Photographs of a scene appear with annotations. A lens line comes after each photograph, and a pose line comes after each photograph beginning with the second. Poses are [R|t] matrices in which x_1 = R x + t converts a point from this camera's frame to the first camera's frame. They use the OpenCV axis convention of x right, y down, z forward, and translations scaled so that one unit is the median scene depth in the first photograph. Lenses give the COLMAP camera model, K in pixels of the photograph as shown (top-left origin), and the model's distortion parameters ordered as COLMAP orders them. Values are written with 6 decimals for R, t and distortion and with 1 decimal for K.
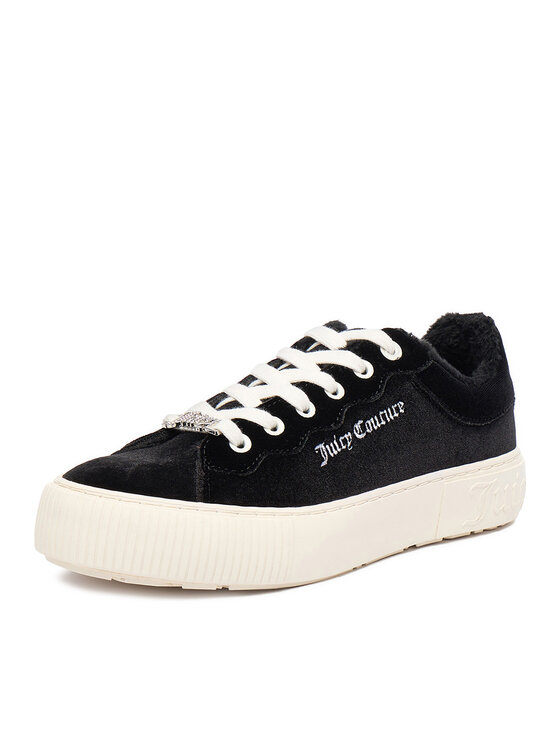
lens RADIAL K [[1504.3, 0, 279.8], [0, 1504.3, 372.9], [0, 0, 1]] dist [-0.020672, 0.000000]
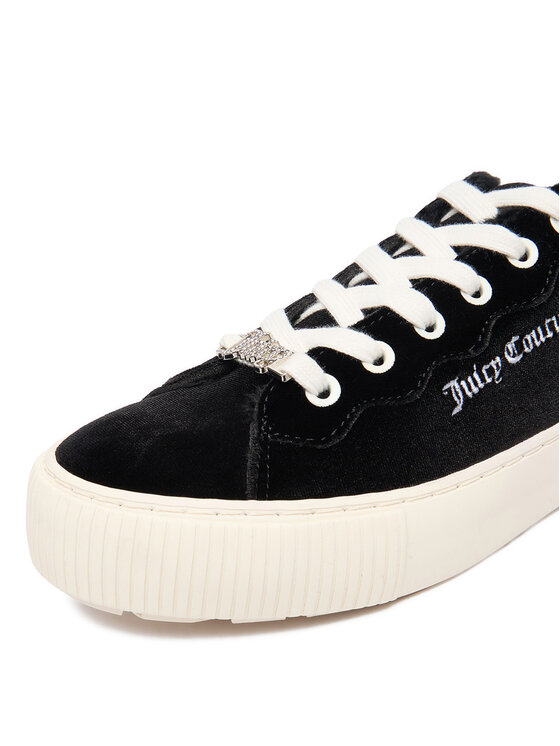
lens RADIAL K [[817.1, 0, 325.3], [0, 817.1, 417.3], [0, 0, 1]] dist [-0.047466, 0.000000]
pose [[0.985483, 0.013496, -0.169236, 0.032814], [0.037965, 0.954073, 0.297159, -0.044528], [0.165474, -0.299270, 0.939710, 0.648828]]
